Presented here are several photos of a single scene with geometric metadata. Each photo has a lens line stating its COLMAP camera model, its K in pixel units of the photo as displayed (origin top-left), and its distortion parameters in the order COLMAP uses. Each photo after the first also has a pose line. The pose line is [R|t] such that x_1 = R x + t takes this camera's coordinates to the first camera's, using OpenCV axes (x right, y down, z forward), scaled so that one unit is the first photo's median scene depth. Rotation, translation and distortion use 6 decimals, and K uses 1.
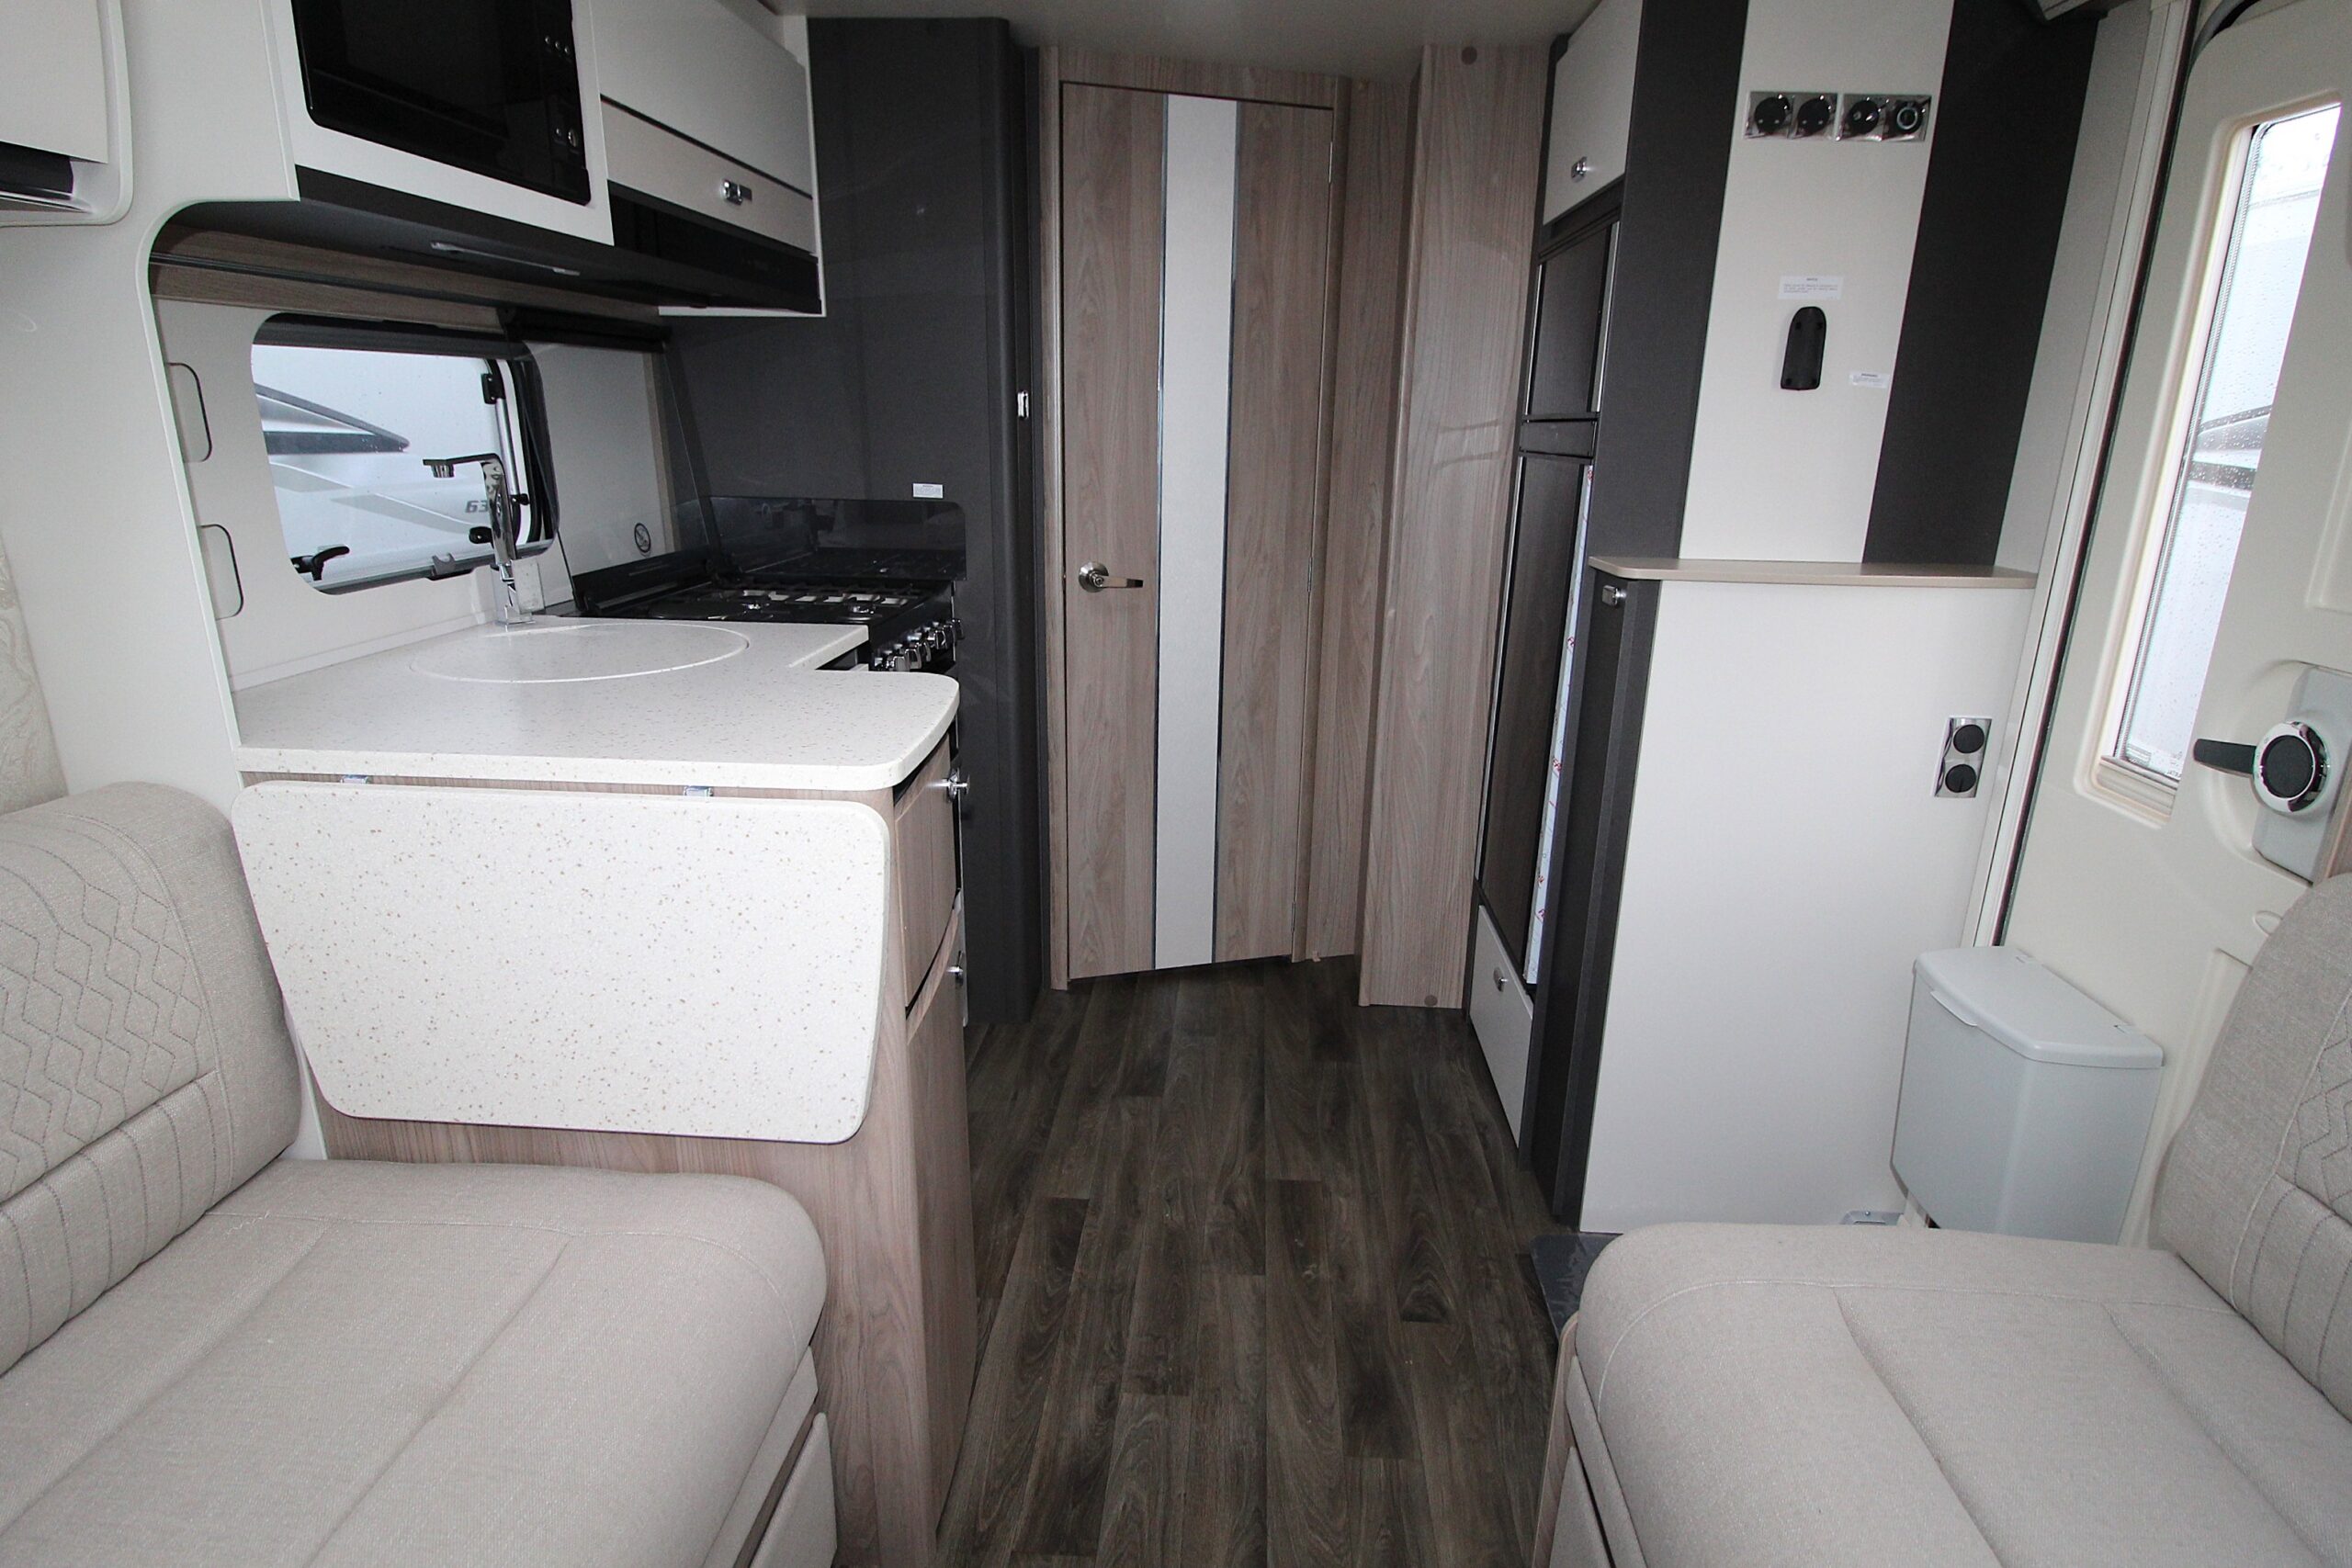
lens RADIAL K [[1185.7, 0, 1194.2], [0, 1185.7, 771.9], [0, 0, 1]] dist [-0.003349, -0.008433]
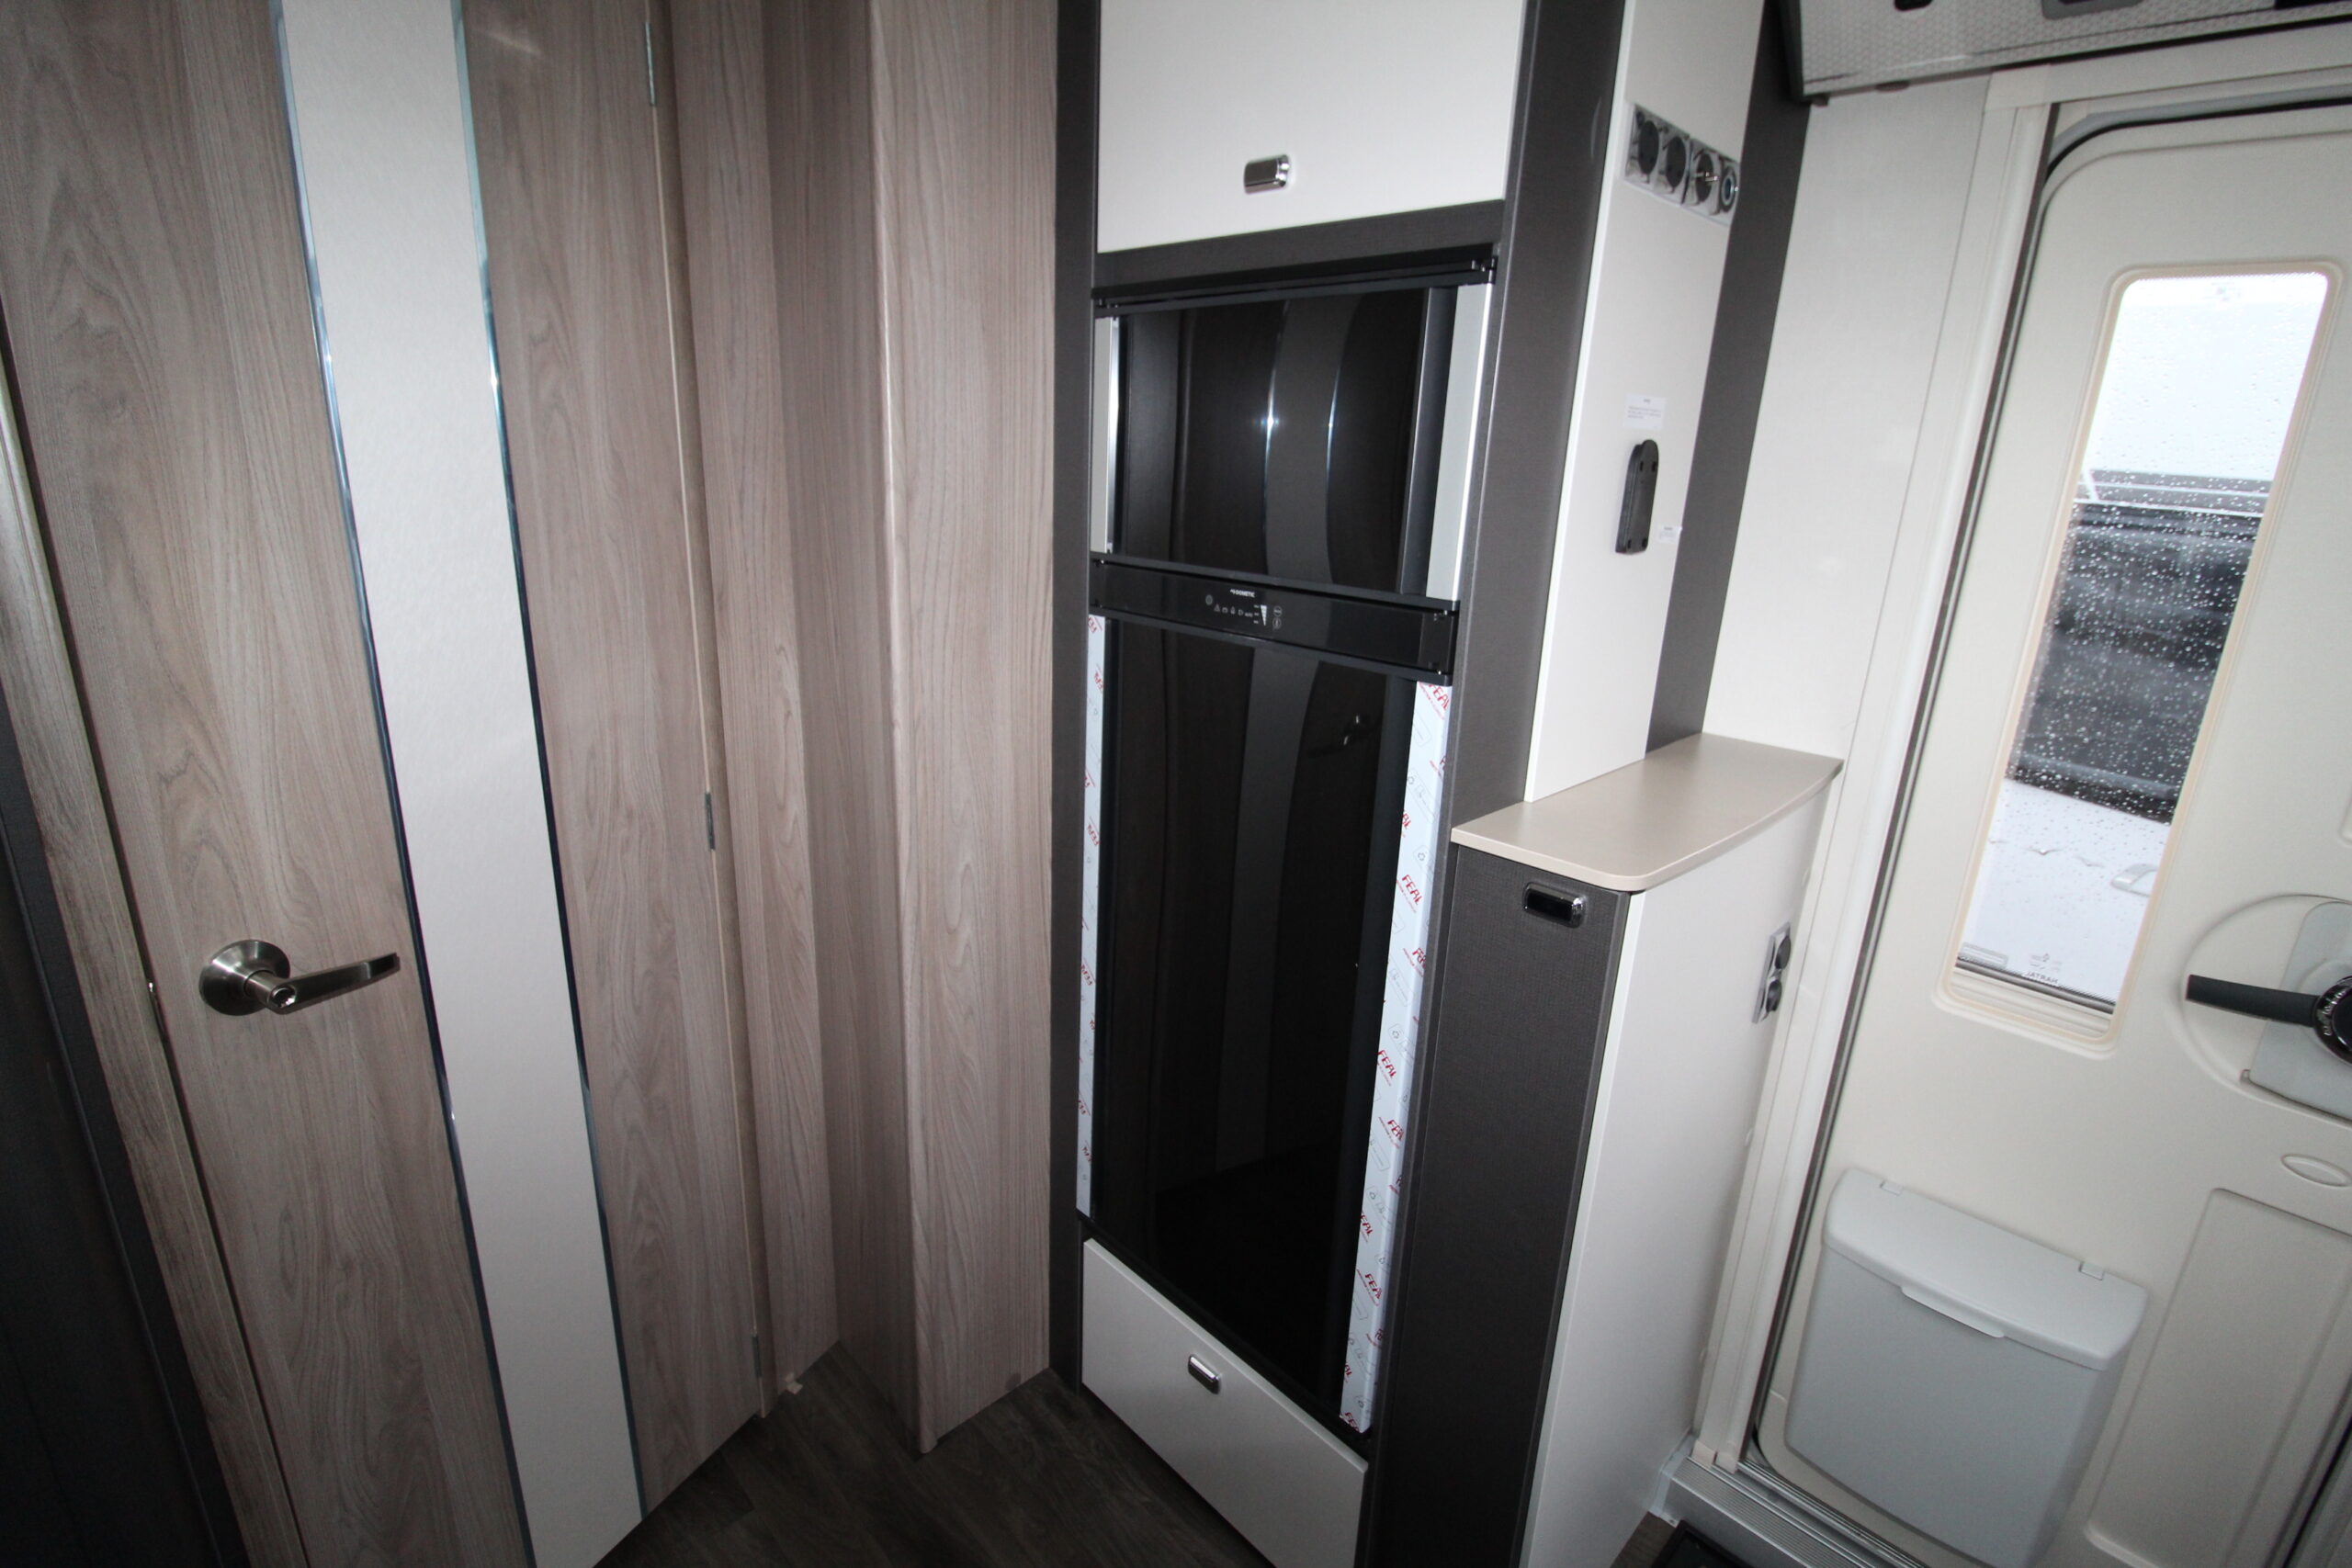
lens RADIAL K [[1089.9, 0, 1191.3], [0, 1089.9, 768.7], [0, 0, 1]] dist [-0.003247, -0.010608]
pose [[0.679039, -0.198595, 0.706729, -0.125775], [0.181142, 0.978272, 0.100856, -0.239784], [-0.711403, 0.059533, 0.700258, 0.569003]]
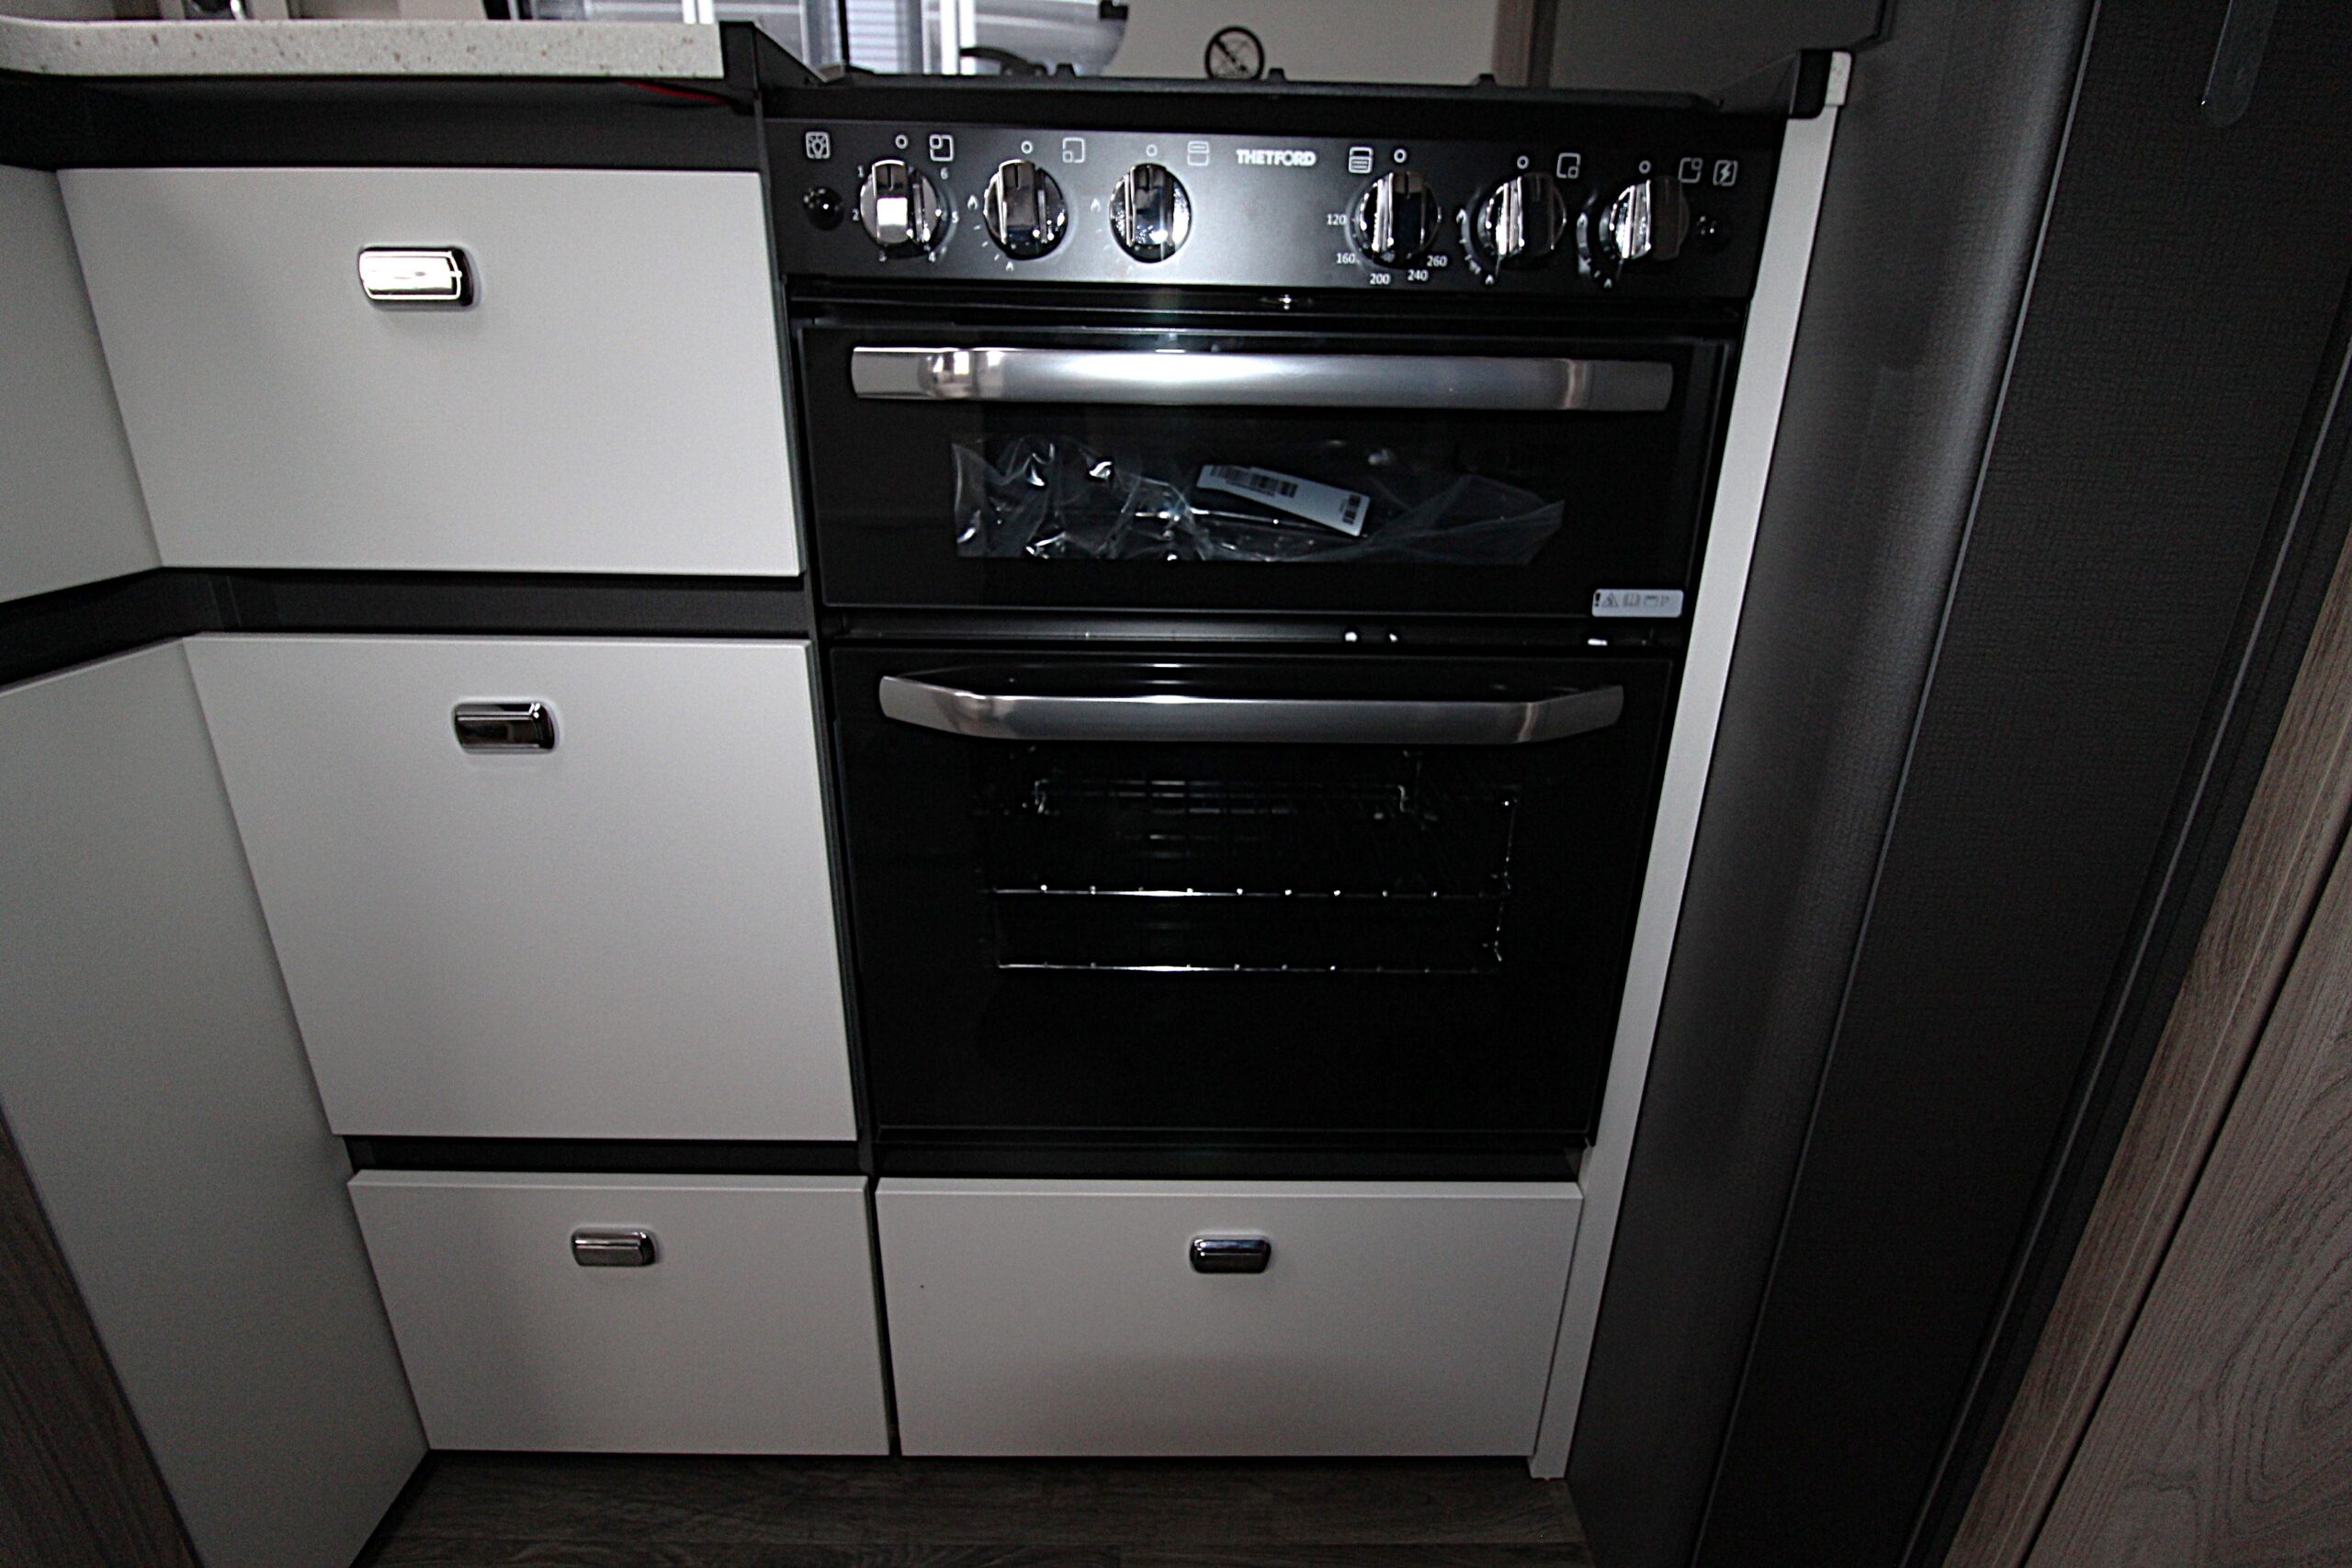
lens RADIAL K [[1089.9, 0, 1185.2], [0, 1089.9, 781.5], [0, 0, 1]] dist [-0.003247, -0.010608]
pose [[0.068501, 0.336766, -0.939093, 0.046799], [-0.300760, 0.904482, 0.302416, -0.054838], [0.951237, 0.261726, 0.163244, 0.915391]]
